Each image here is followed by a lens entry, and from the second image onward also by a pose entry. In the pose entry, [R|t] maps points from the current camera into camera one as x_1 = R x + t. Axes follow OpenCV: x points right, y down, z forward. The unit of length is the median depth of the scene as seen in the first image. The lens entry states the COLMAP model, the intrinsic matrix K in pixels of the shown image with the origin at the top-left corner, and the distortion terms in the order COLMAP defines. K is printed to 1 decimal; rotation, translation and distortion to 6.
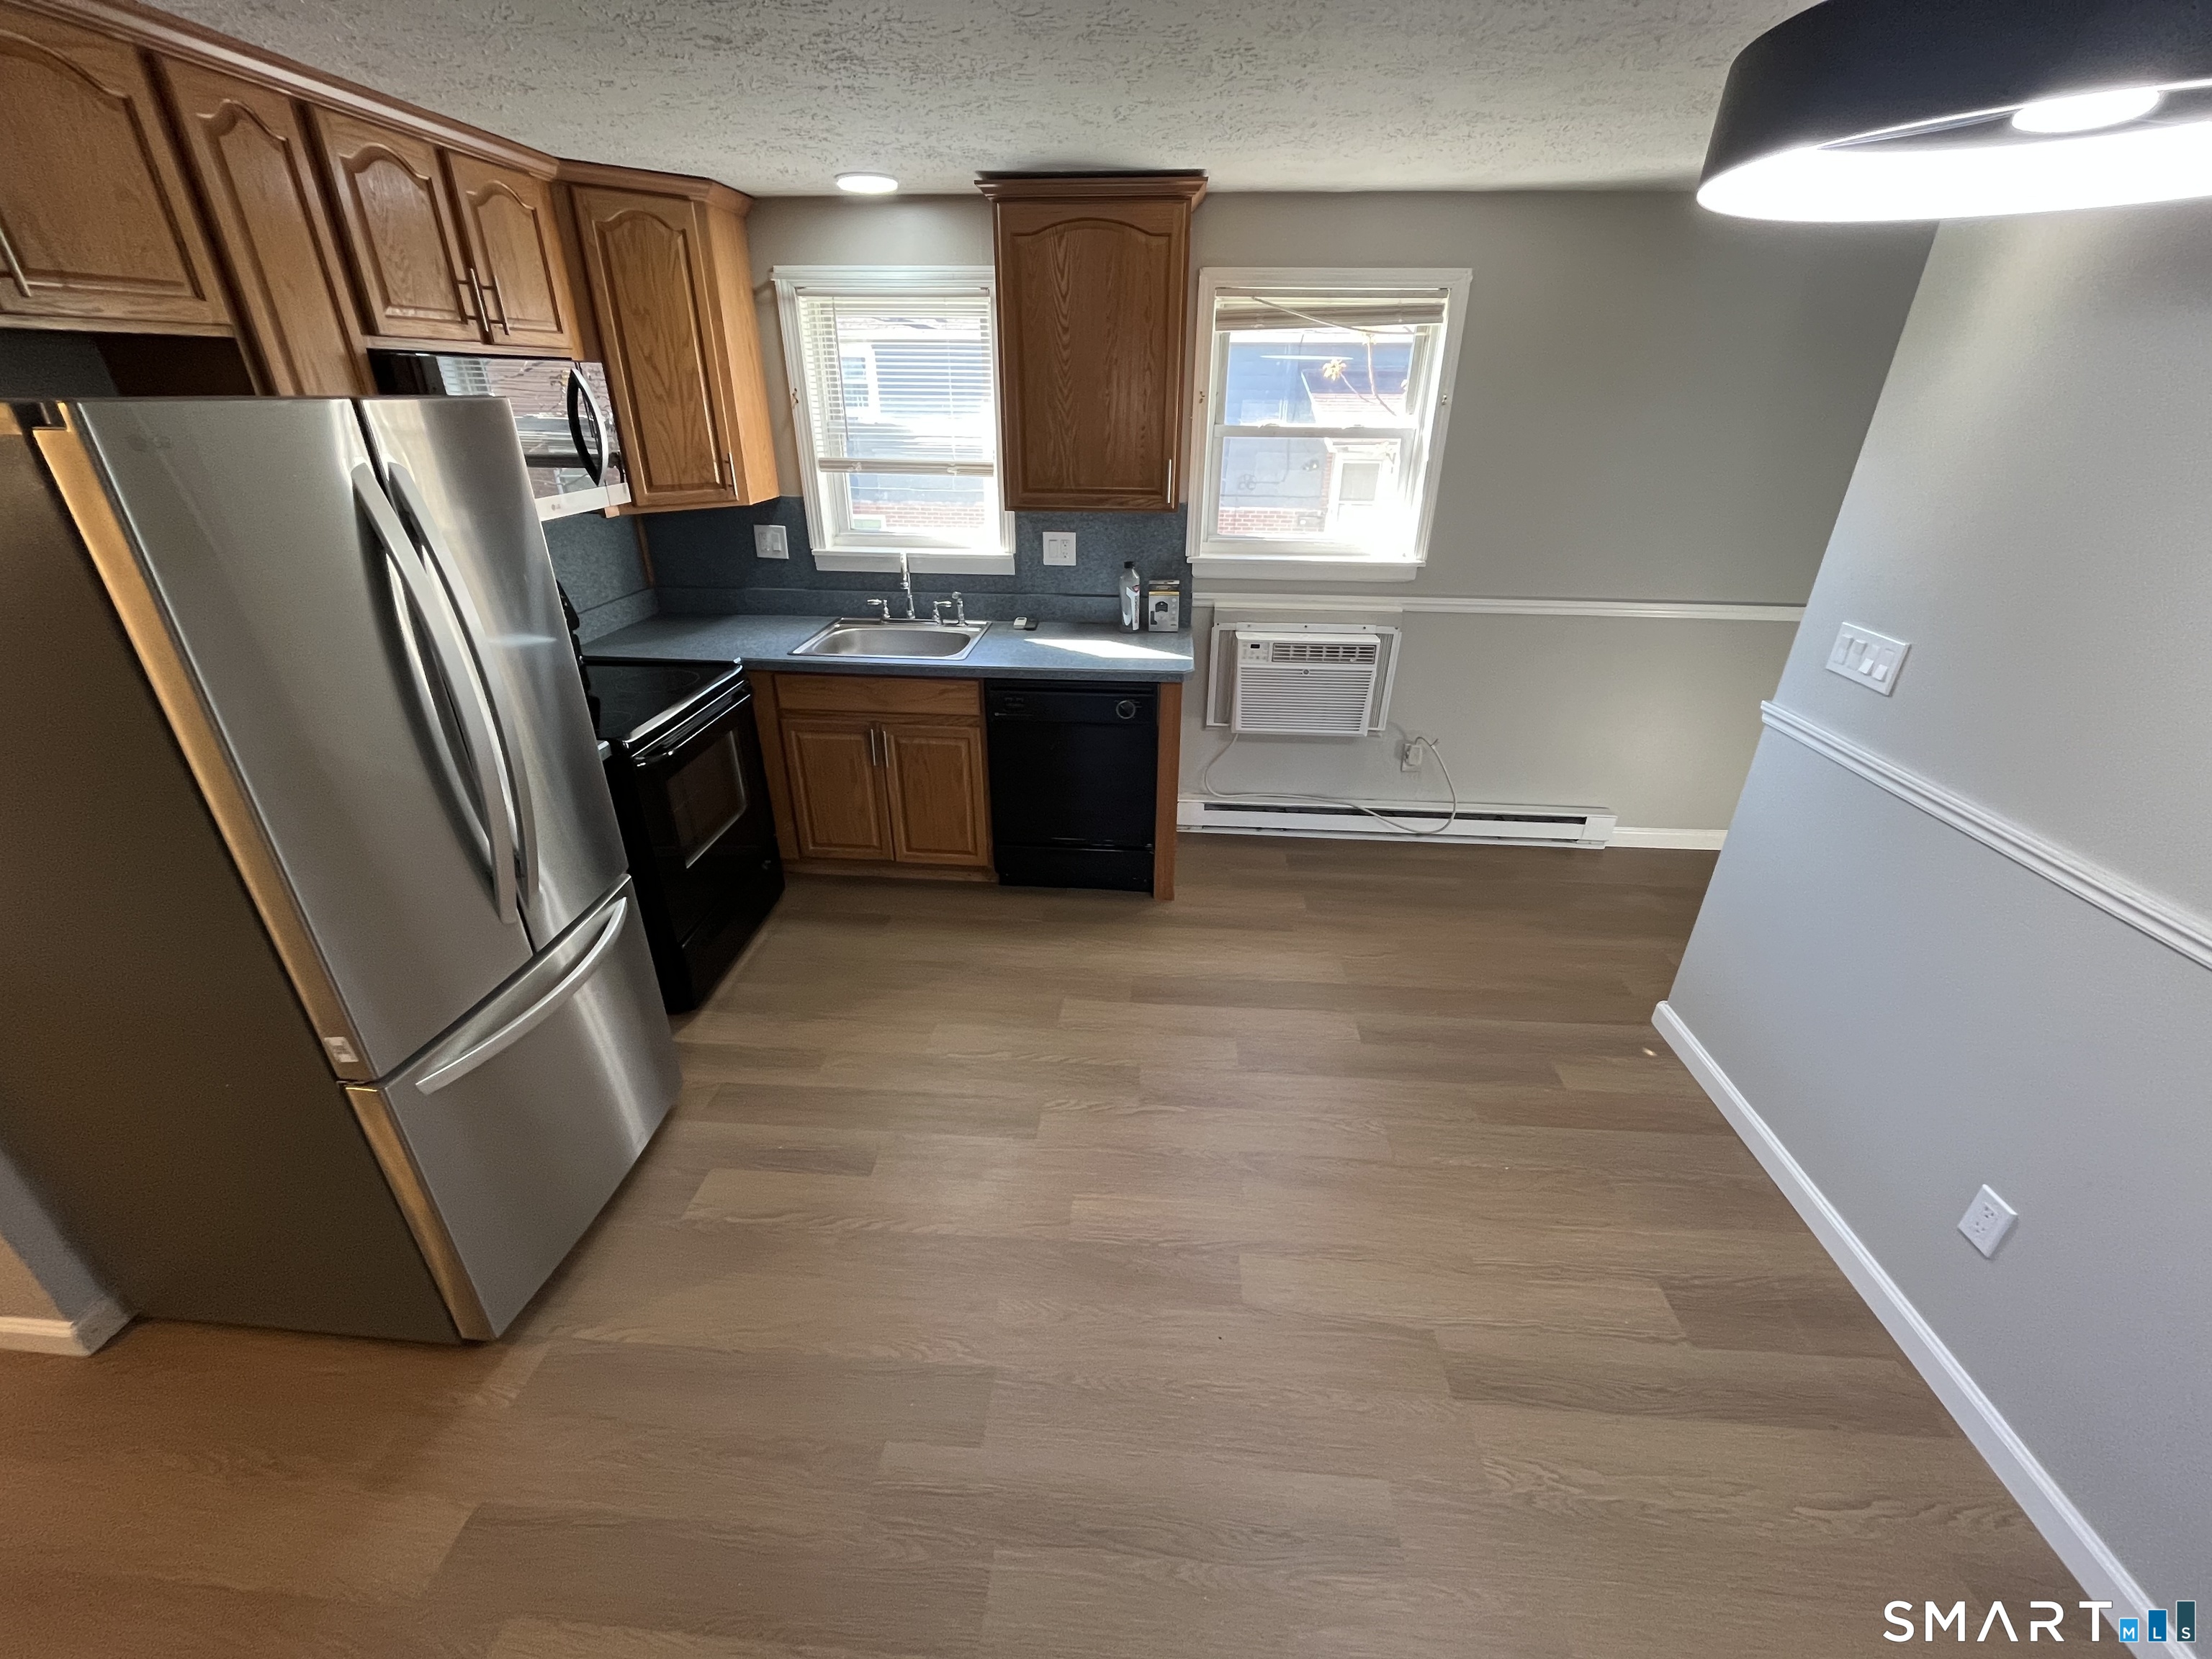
lens RADIAL K [[897.7, 0, 1106.0], [0, 897.7, 829.5], [0, 0, 1]] dist [0.000528, -0.000050]
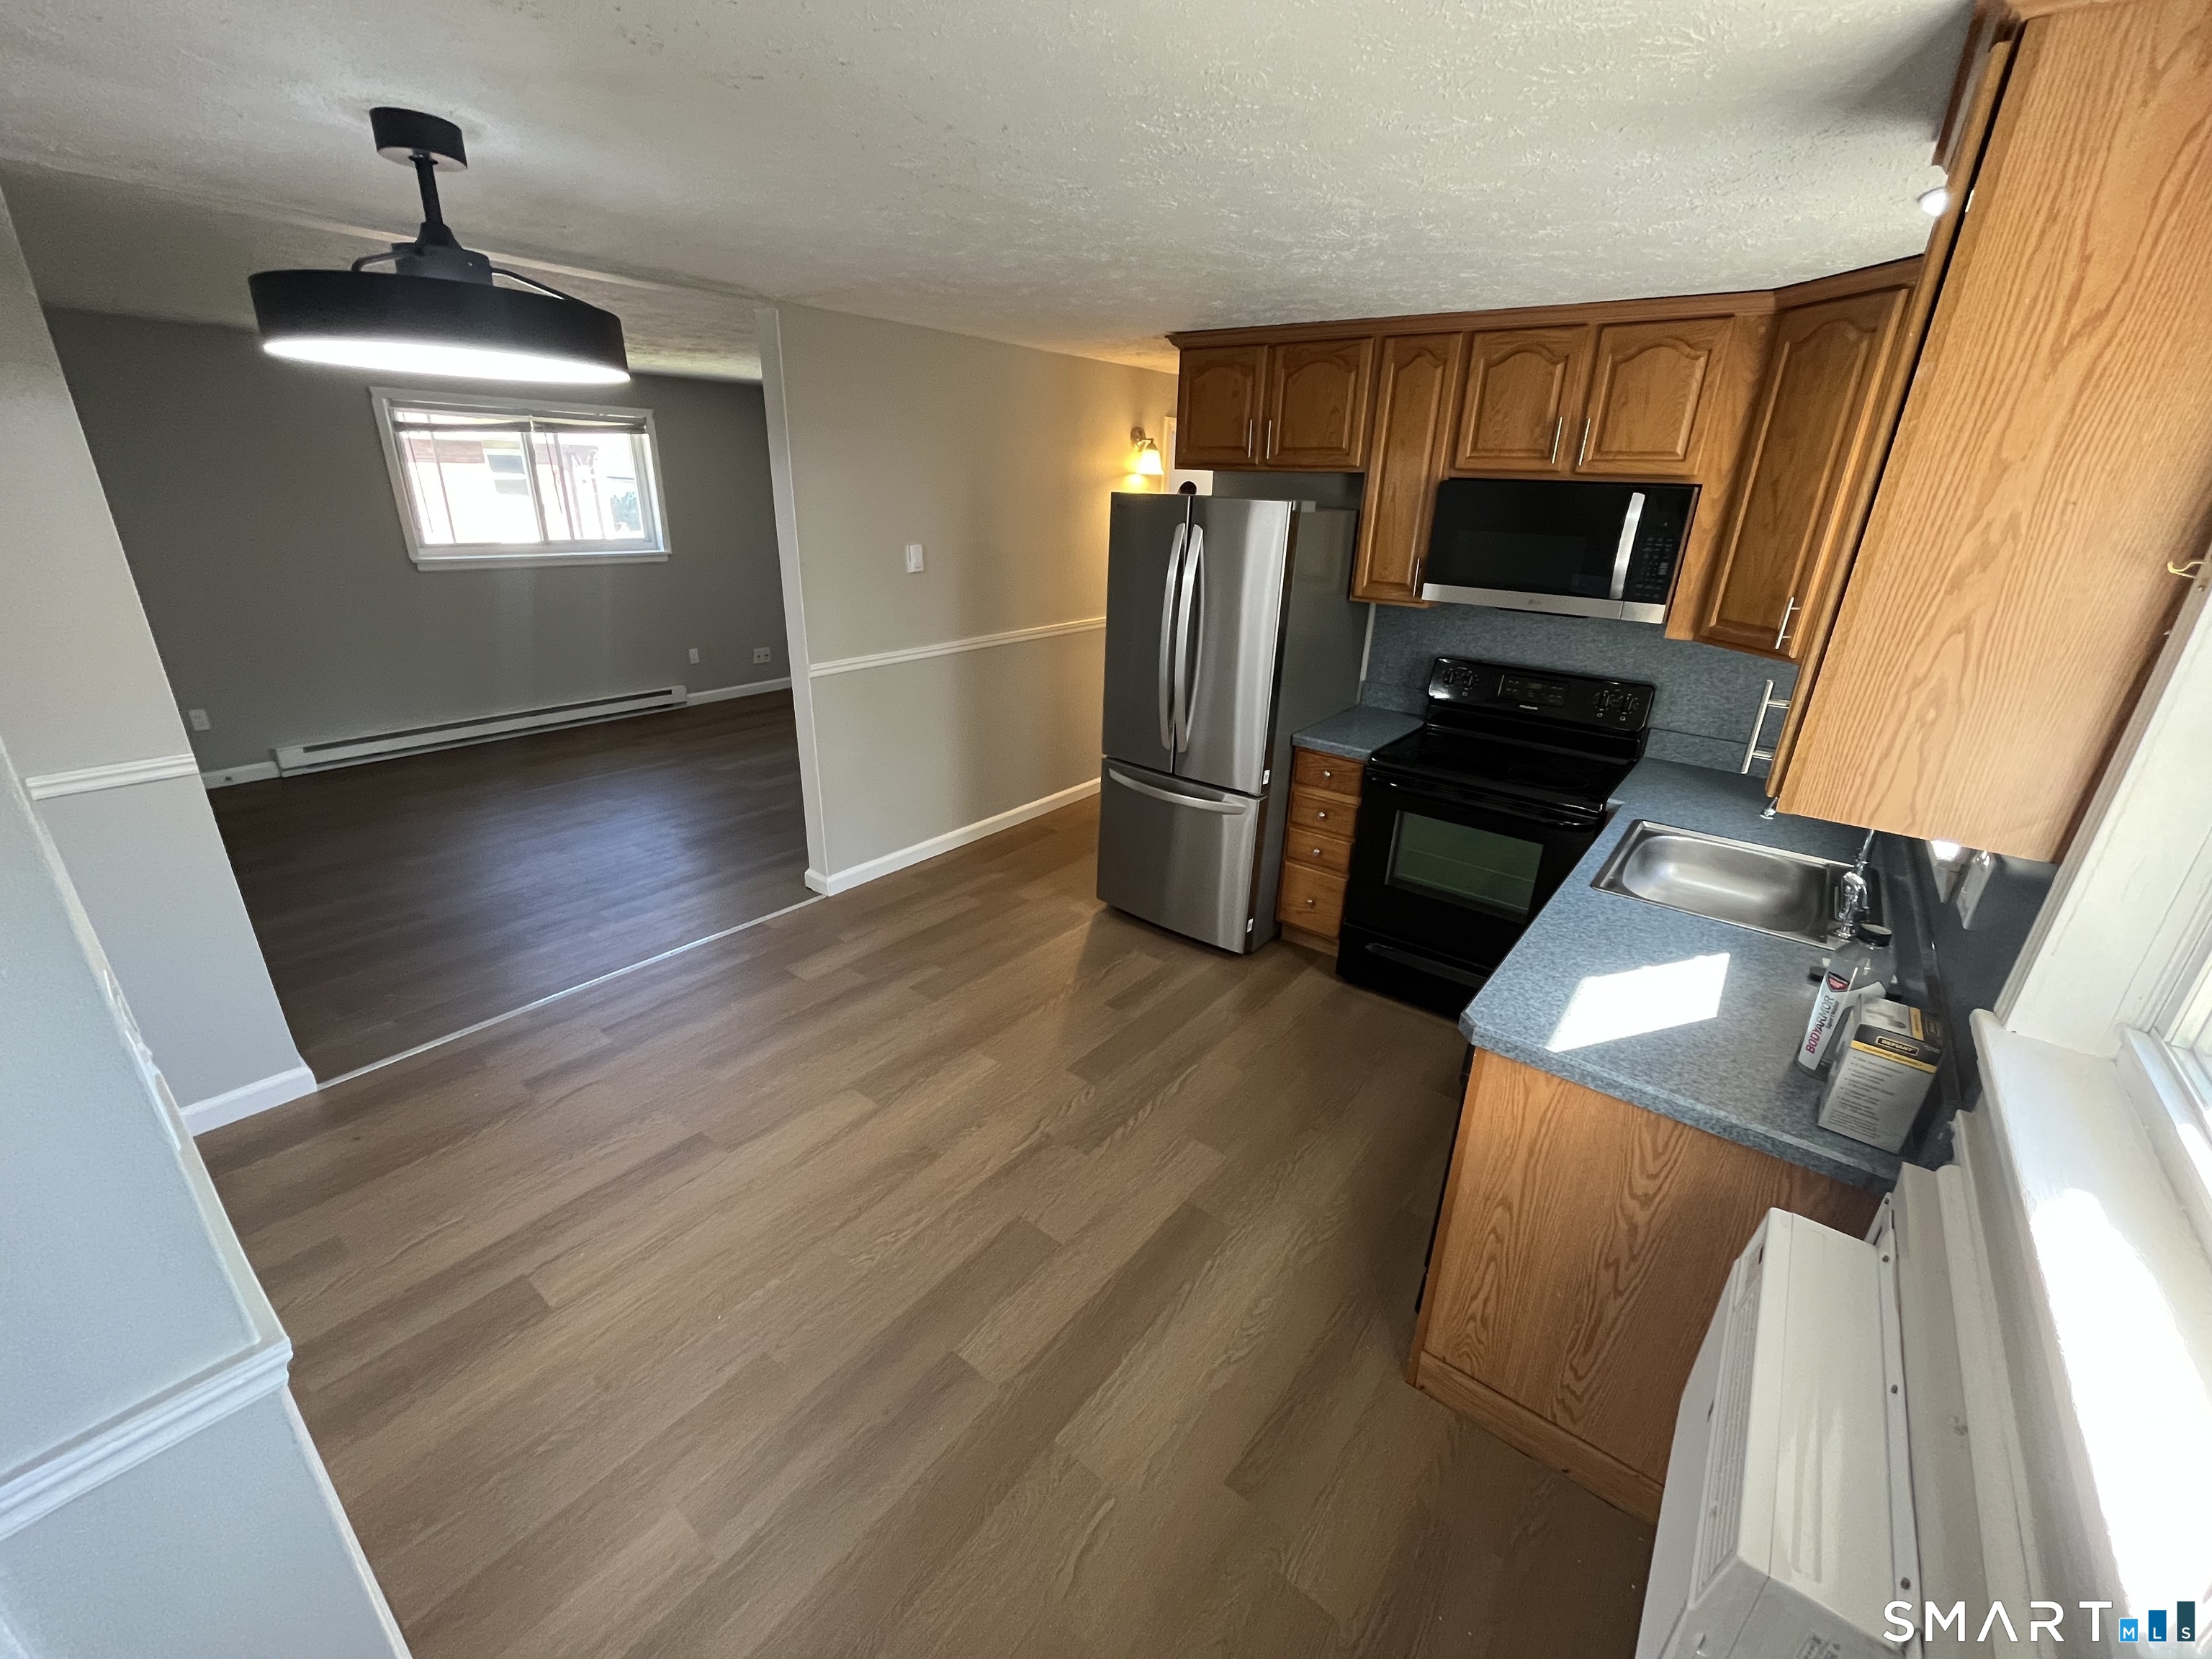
lens RADIAL K [[897.7, 0, 1106.0], [0, 897.7, 829.5], [0, 0, 1]] dist [0.000528, -0.000050]
pose [[-0.568263, 0.275481, -0.775363, 0.705512], [-0.391725, 0.738094, 0.549335, -0.559477], [0.723622, 0.615895, -0.311519, 1.130130]]
